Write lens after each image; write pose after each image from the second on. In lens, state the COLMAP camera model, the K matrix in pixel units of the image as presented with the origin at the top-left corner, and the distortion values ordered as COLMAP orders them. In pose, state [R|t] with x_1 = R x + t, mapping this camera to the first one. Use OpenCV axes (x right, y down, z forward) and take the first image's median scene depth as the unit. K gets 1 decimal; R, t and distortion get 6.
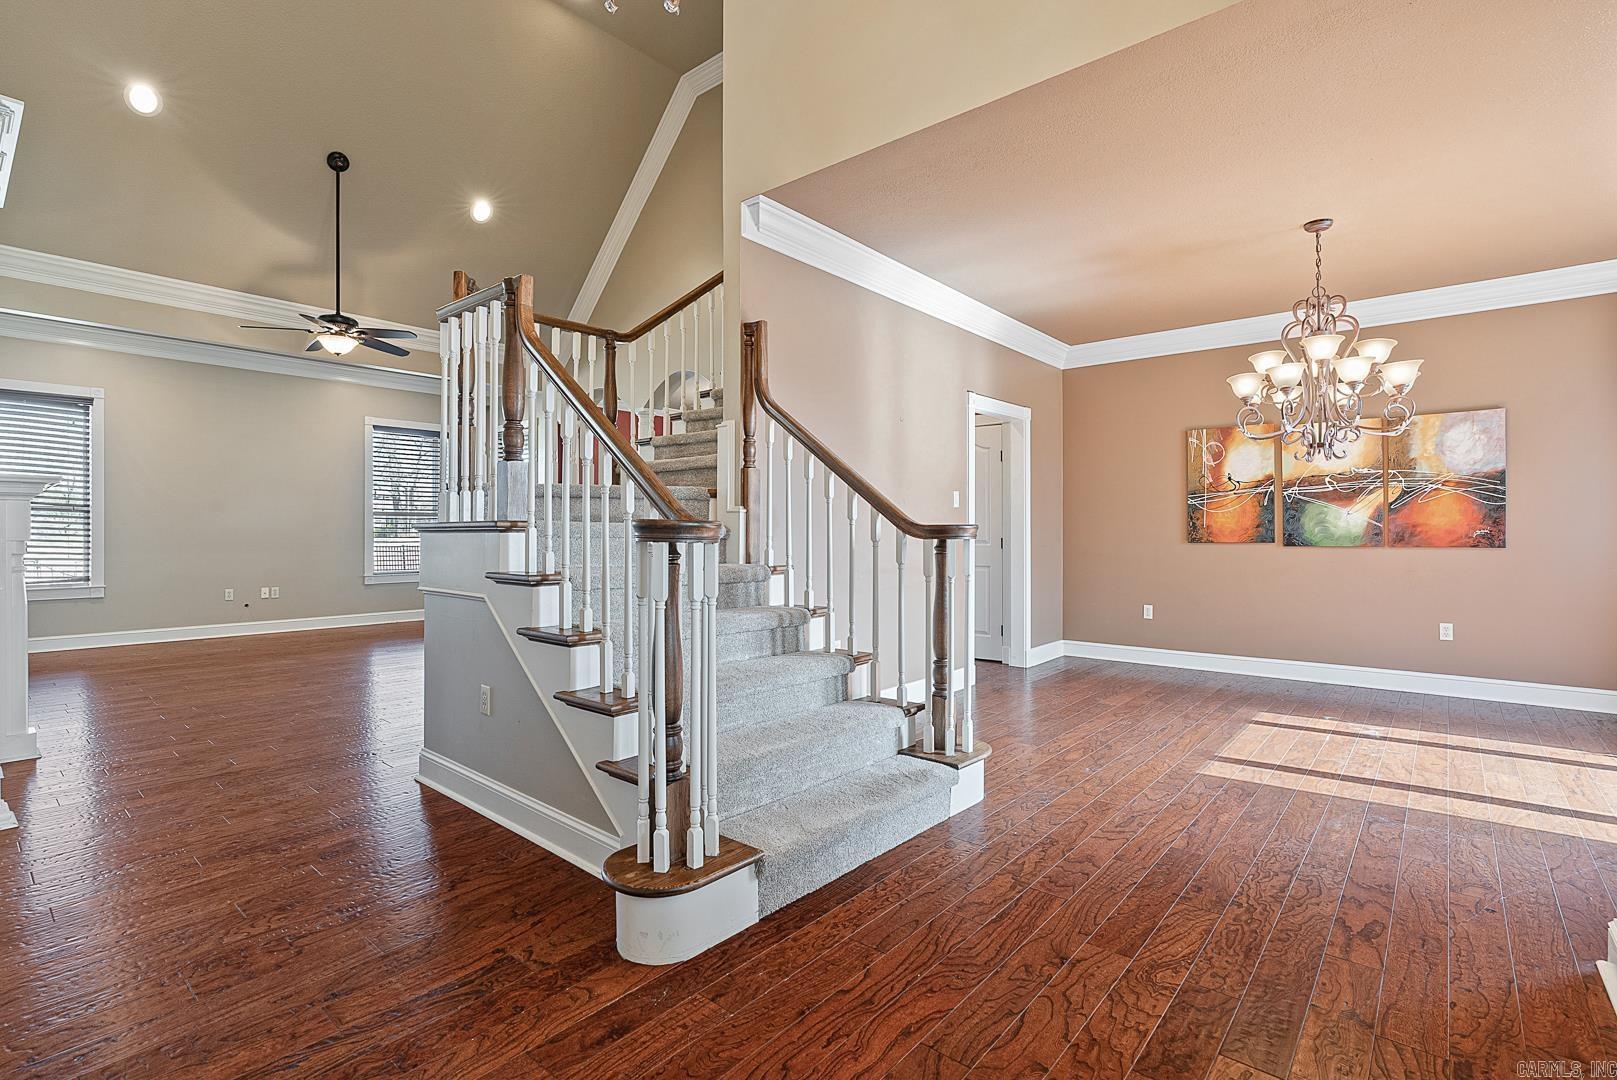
lens RADIAL K [[744.3, 0, 810.5], [0, 744.3, 539.6], [0, 0, 1]] dist [-0.016331, 0.005690]
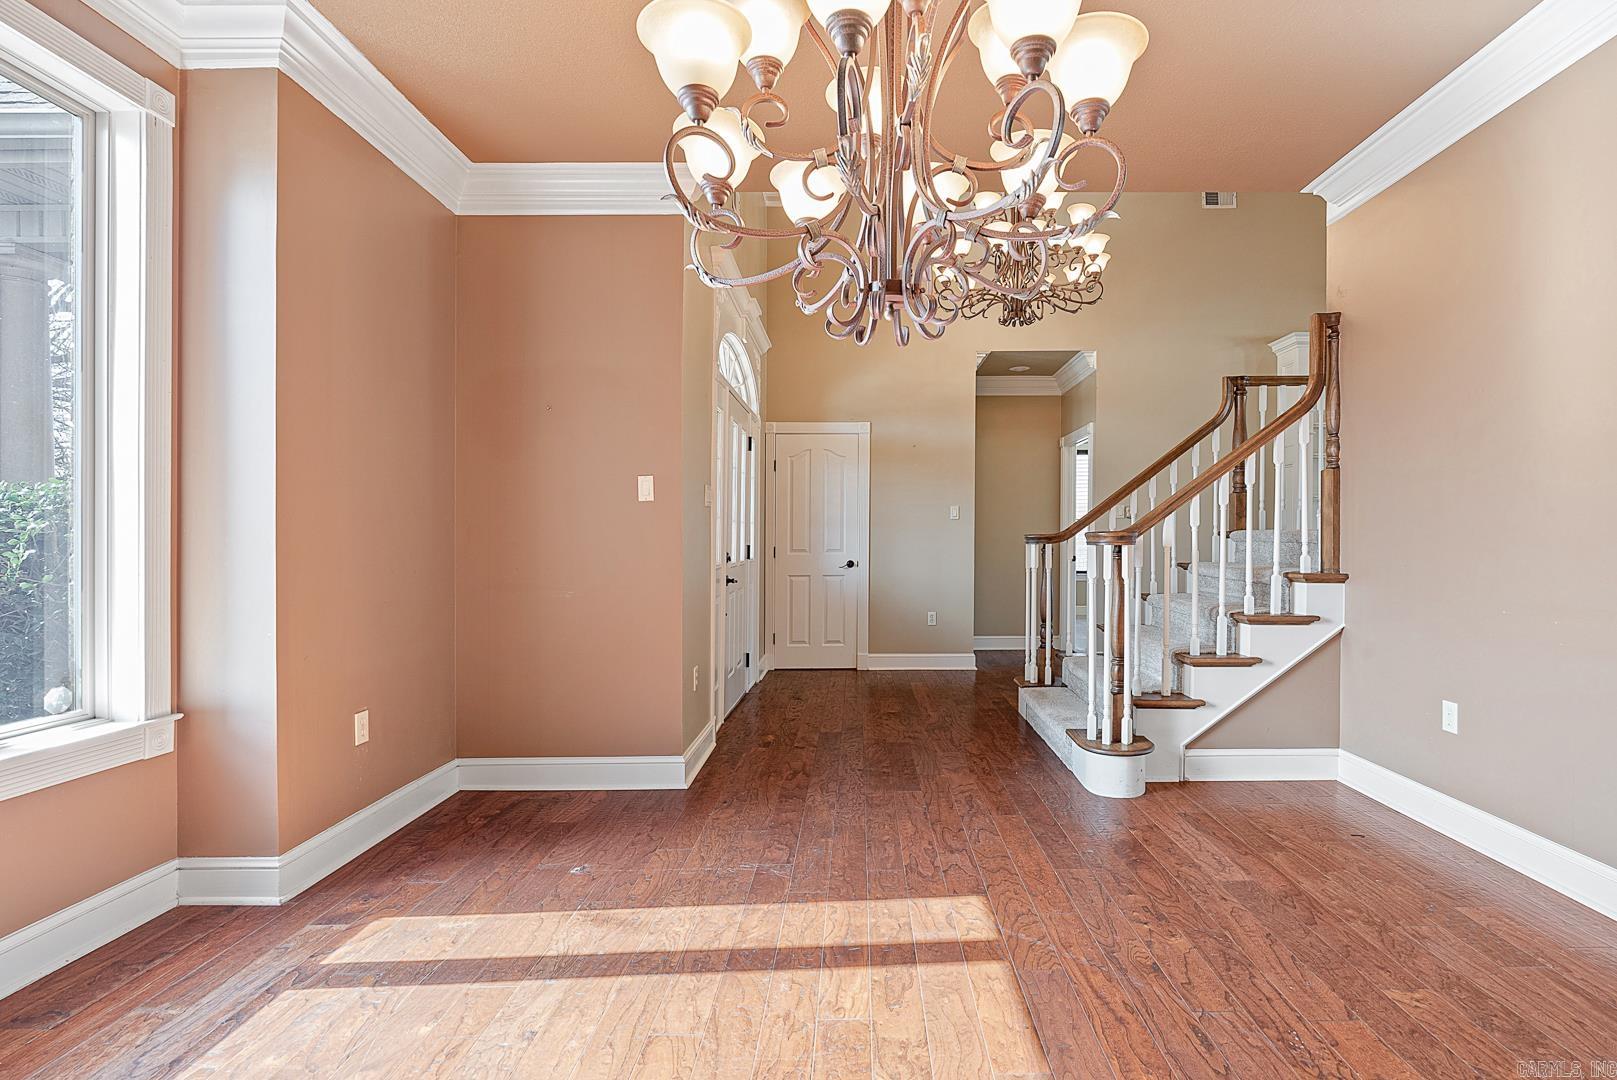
lens RADIAL K [[744.3, 0, 808.5], [0, 744.3, 542.7], [0, 0, 1]] dist [-0.016331, 0.005690]
pose [[-0.798709, -0.001135, -0.601716, 1.344818], [-0.002702, 0.999995, 0.001700, -0.005396], [0.601711, 0.002984, -0.798708, 1.819788]]
